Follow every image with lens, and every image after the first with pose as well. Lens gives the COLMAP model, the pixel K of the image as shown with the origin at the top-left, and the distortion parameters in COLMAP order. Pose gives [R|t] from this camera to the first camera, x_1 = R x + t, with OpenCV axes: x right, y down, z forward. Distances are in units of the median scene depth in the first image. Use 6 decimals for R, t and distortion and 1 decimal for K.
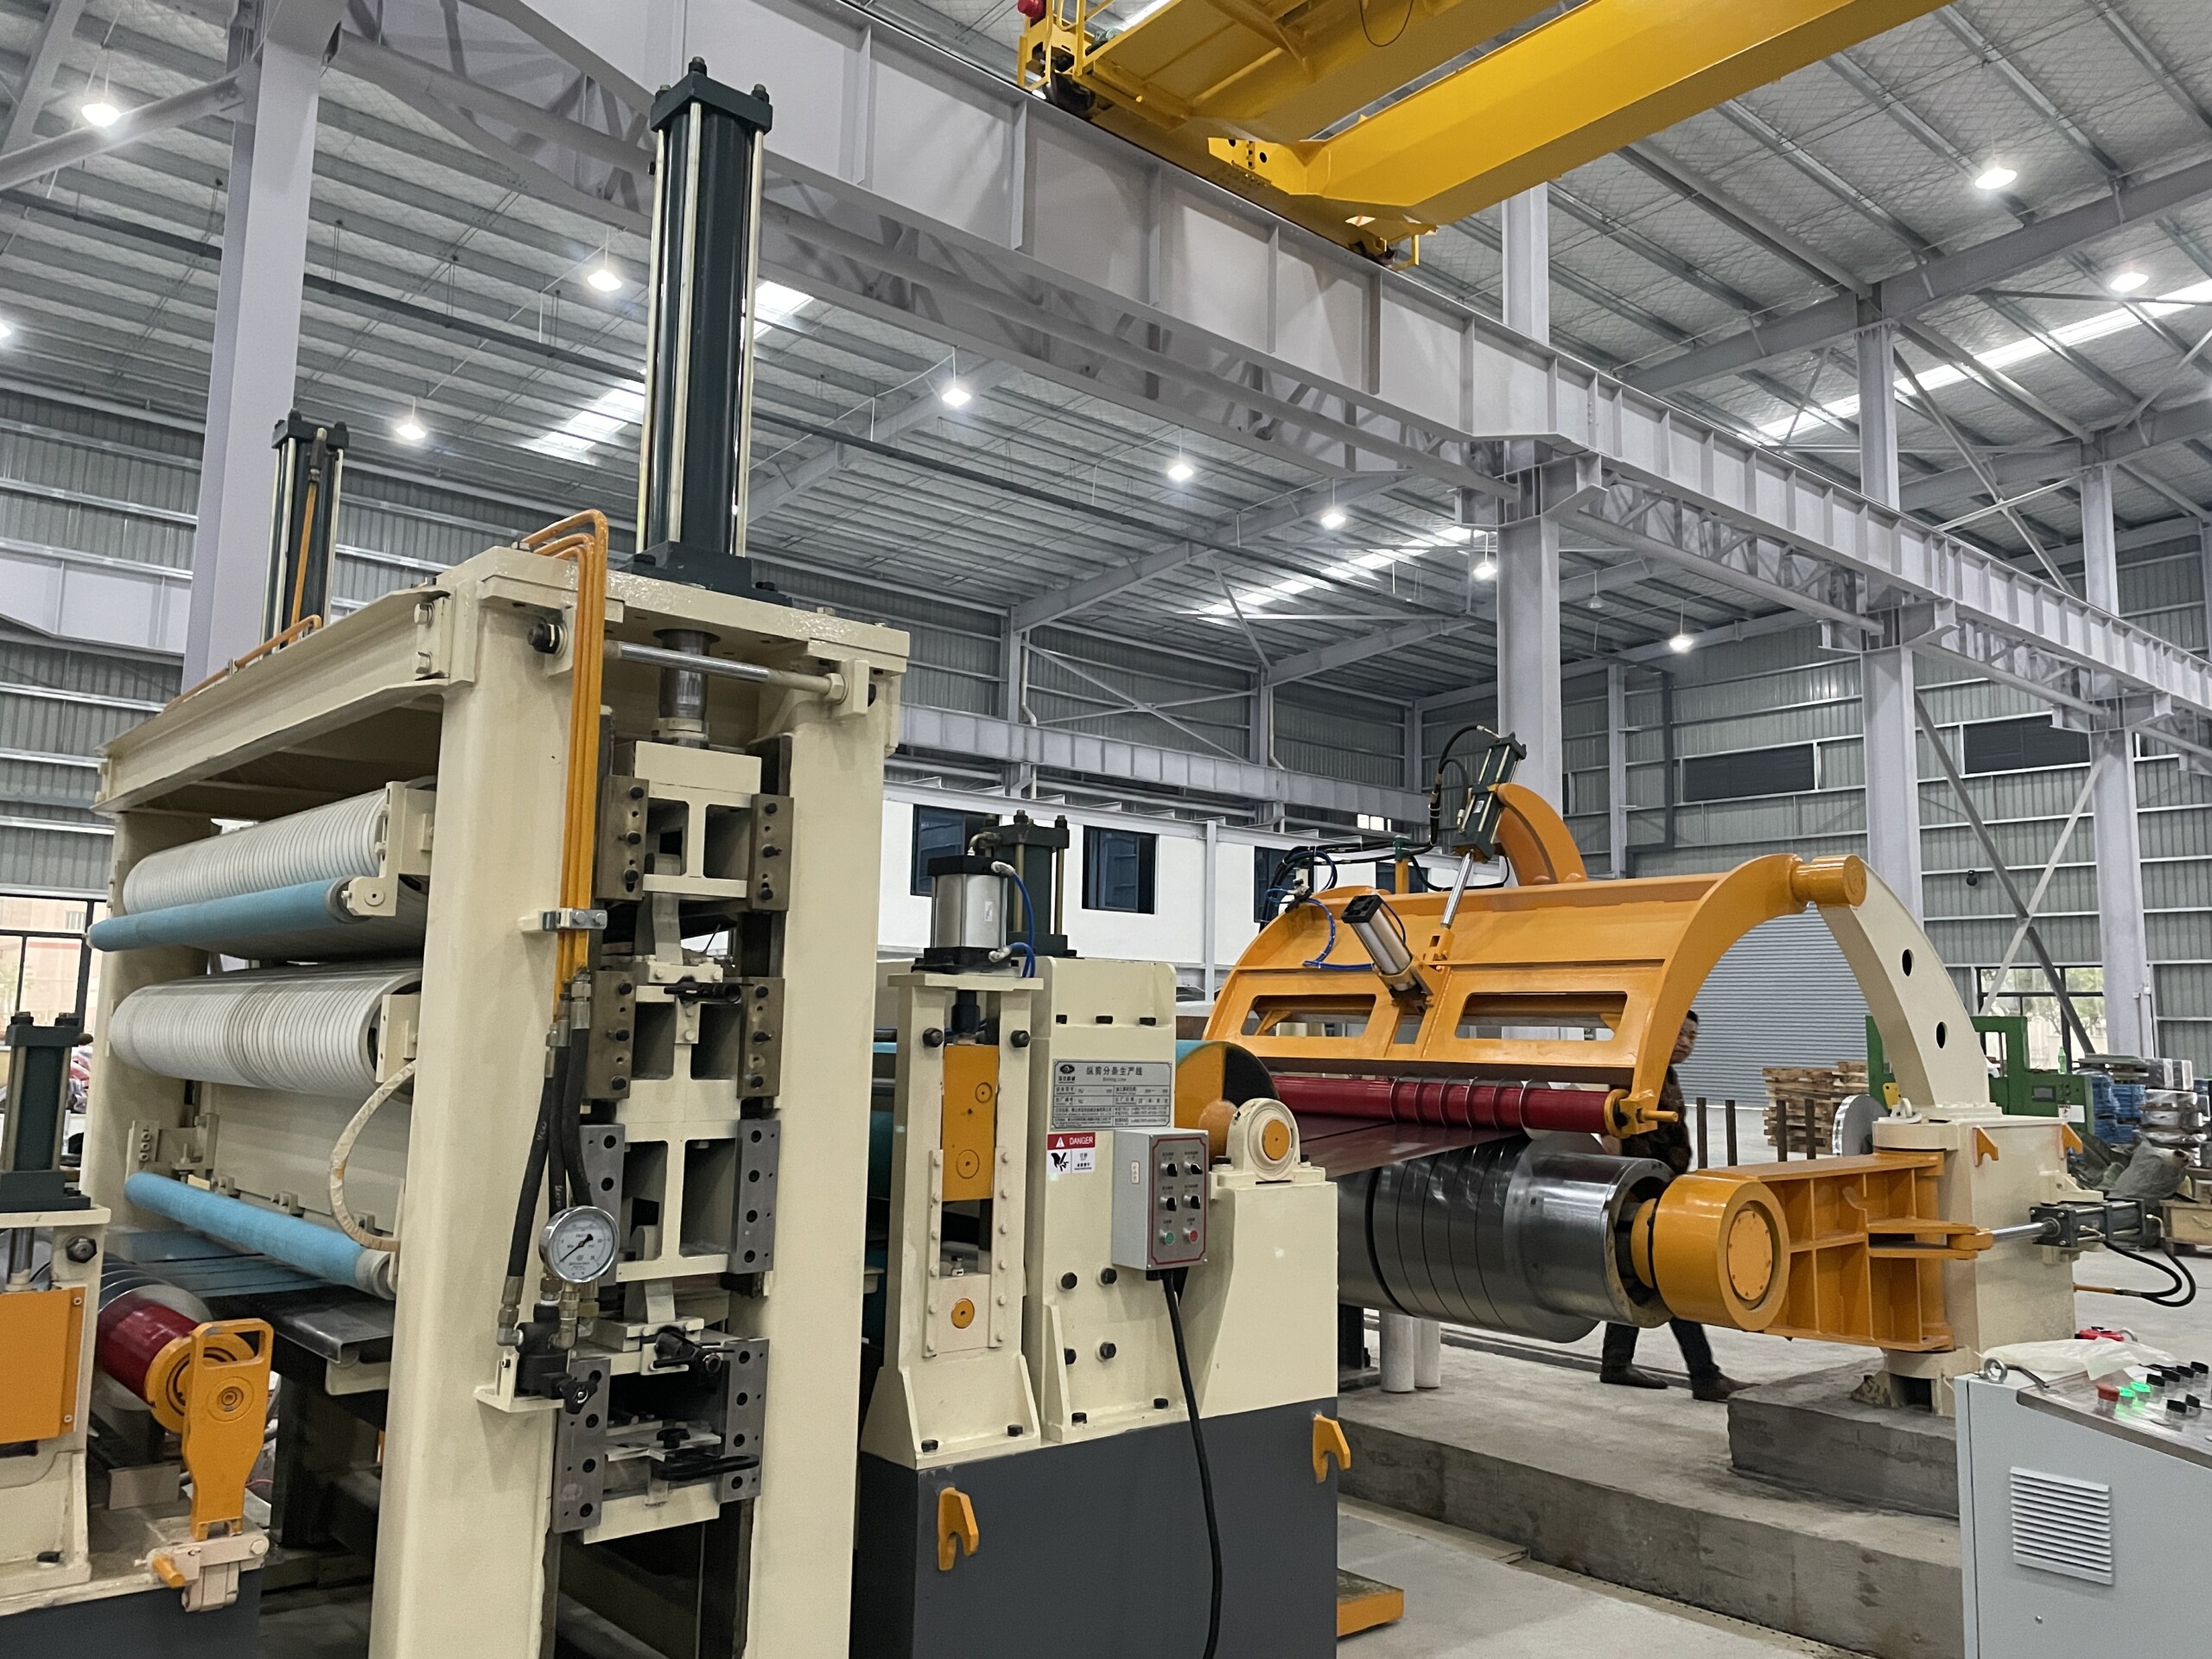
lens RADIAL K [[1666.6, 0, 1127.4], [0, 1666.6, 808.8], [0, 0, 1]] dist [0.088962, -0.103574]
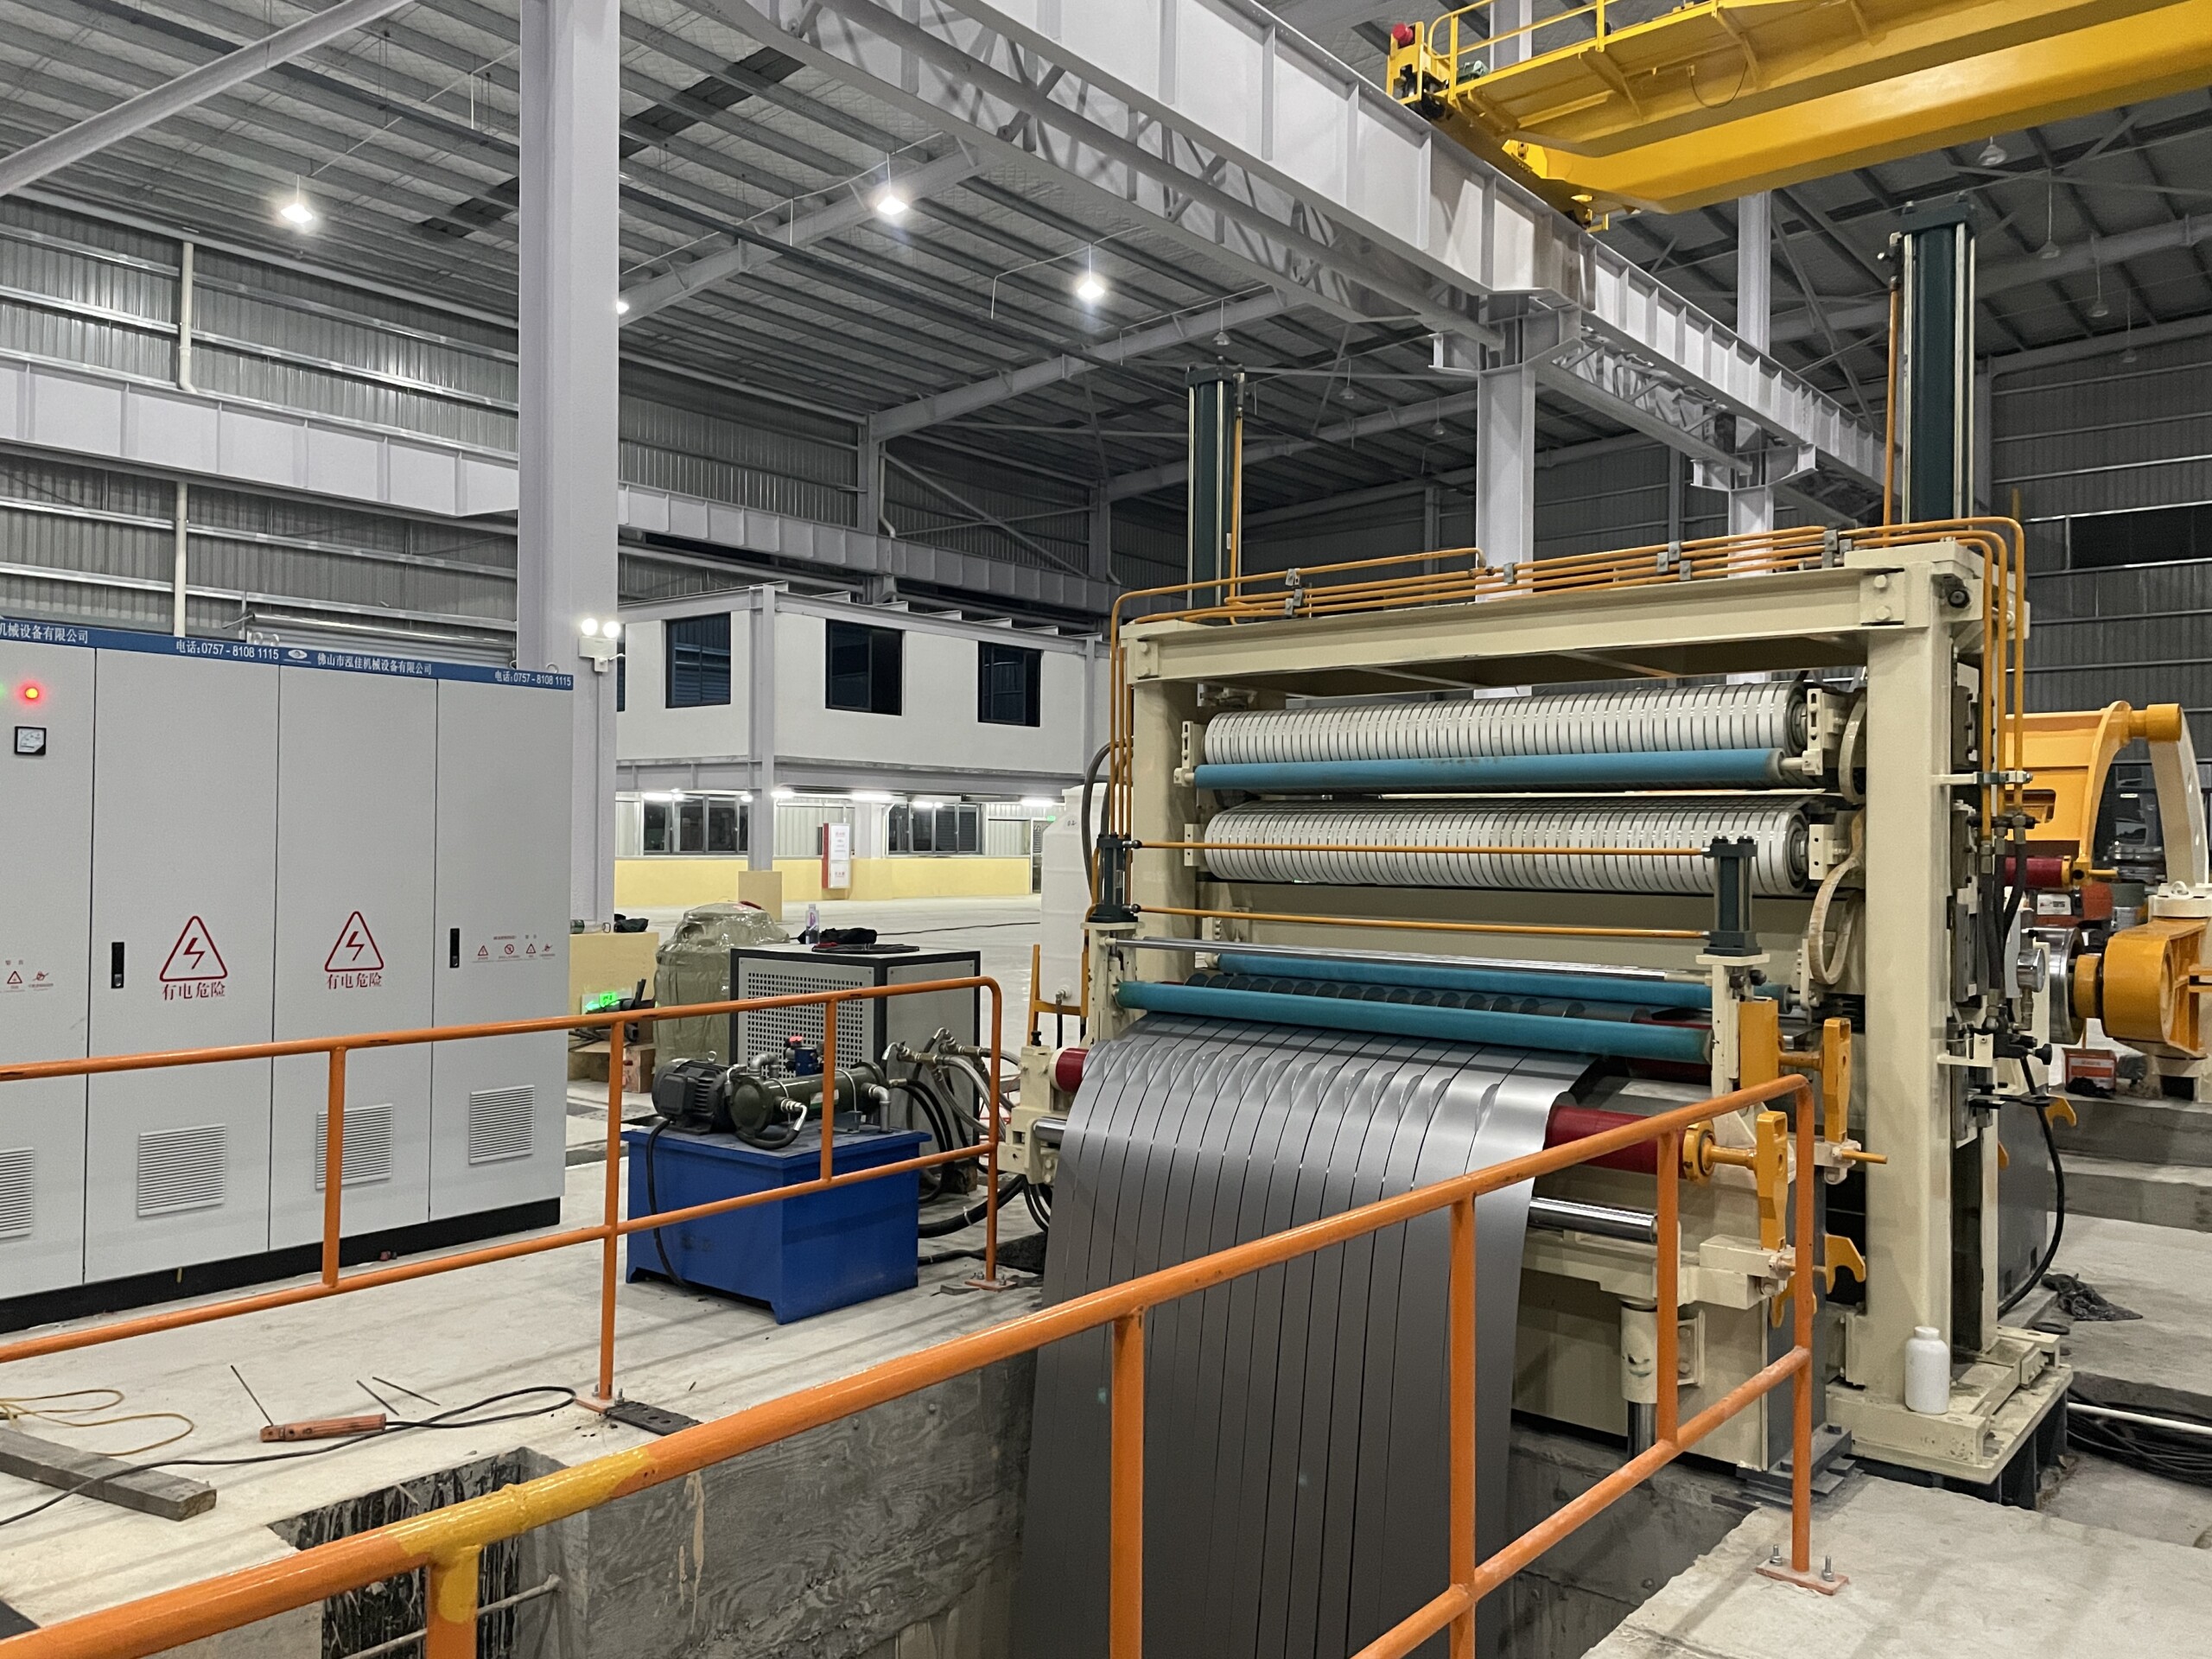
lens RADIAL K [[1666.6, 0, 1121.6], [0, 1666.6, 838.9], [0, 0, 1]] dist [0.088962, -0.103574]
pose [[0.986524, -0.011330, 0.163223, -0.129732], [-0.010246, 0.991363, 0.130746, -0.005052], [-0.163294, -0.130656, 0.977887, -0.049851]]
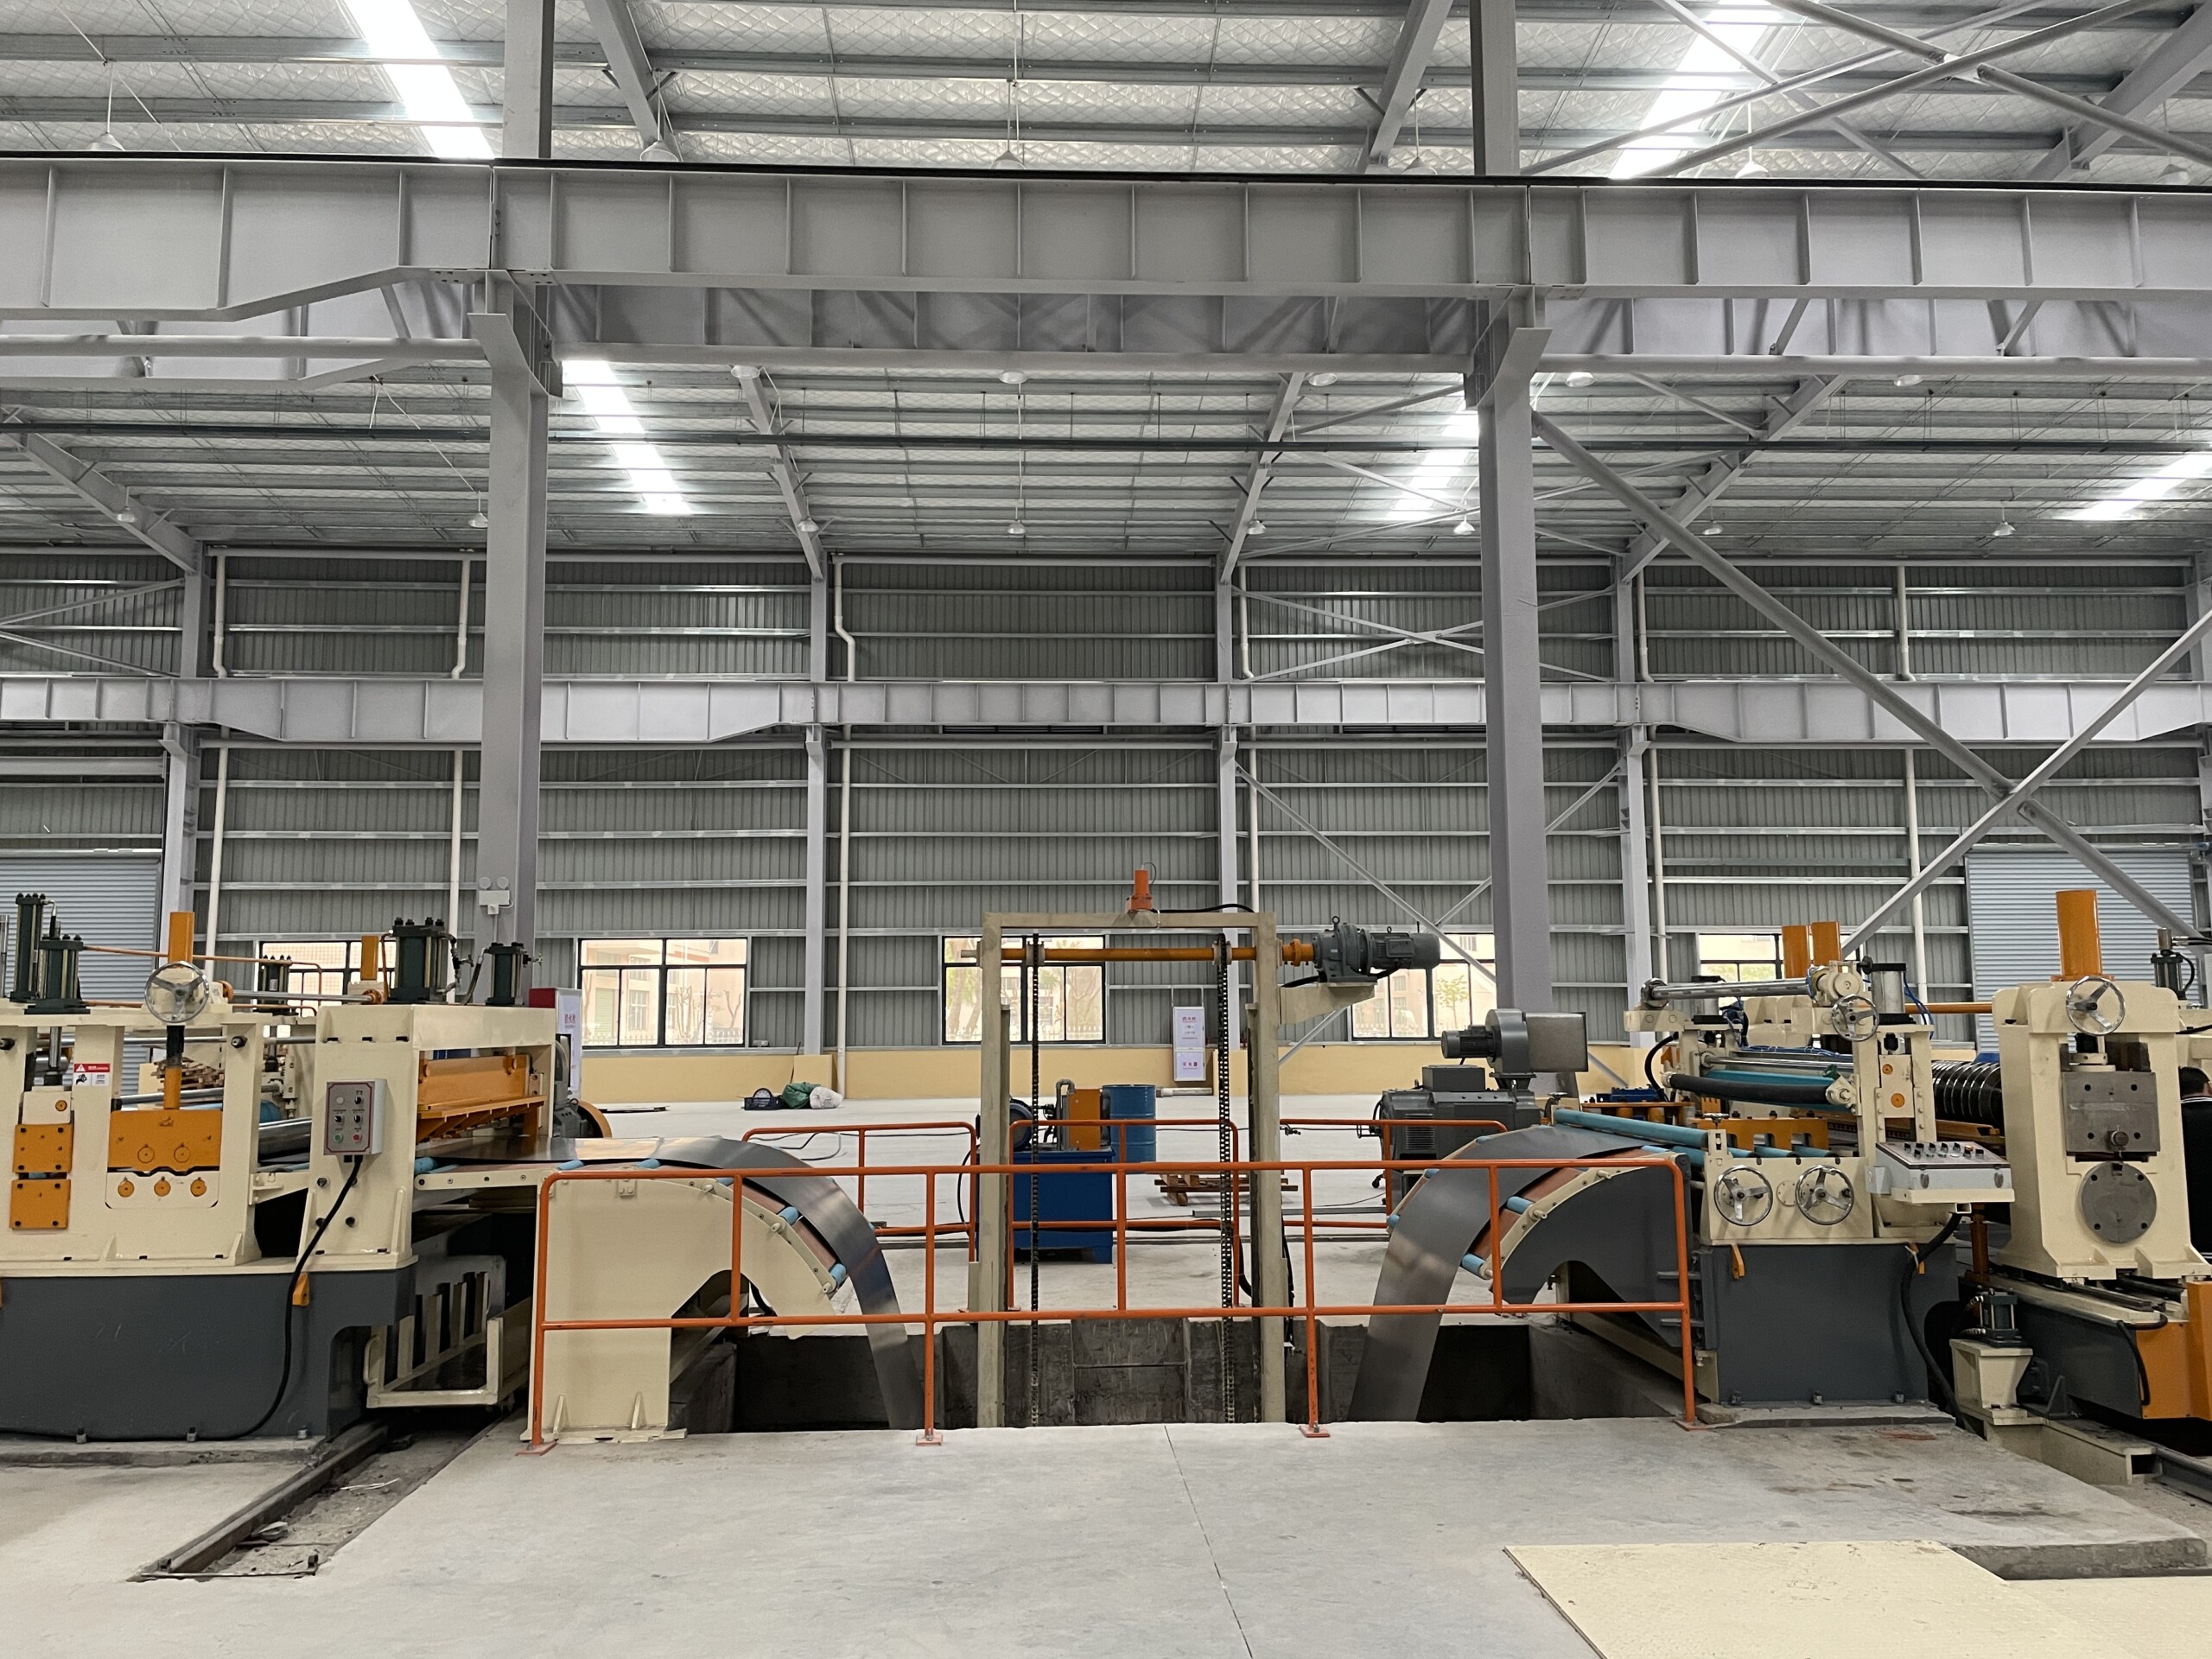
lens RADIAL K [[1666.6, 0, 1091.2], [0, 1666.6, 835.8], [0, 0, 1]] dist [0.088962, -0.103574]
pose [[0.777181, -0.094585, -0.622128, -0.201654], [0.105933, 0.994195, -0.018817, -0.055293], [0.620296, -0.051280, 0.782689, -0.366236]]
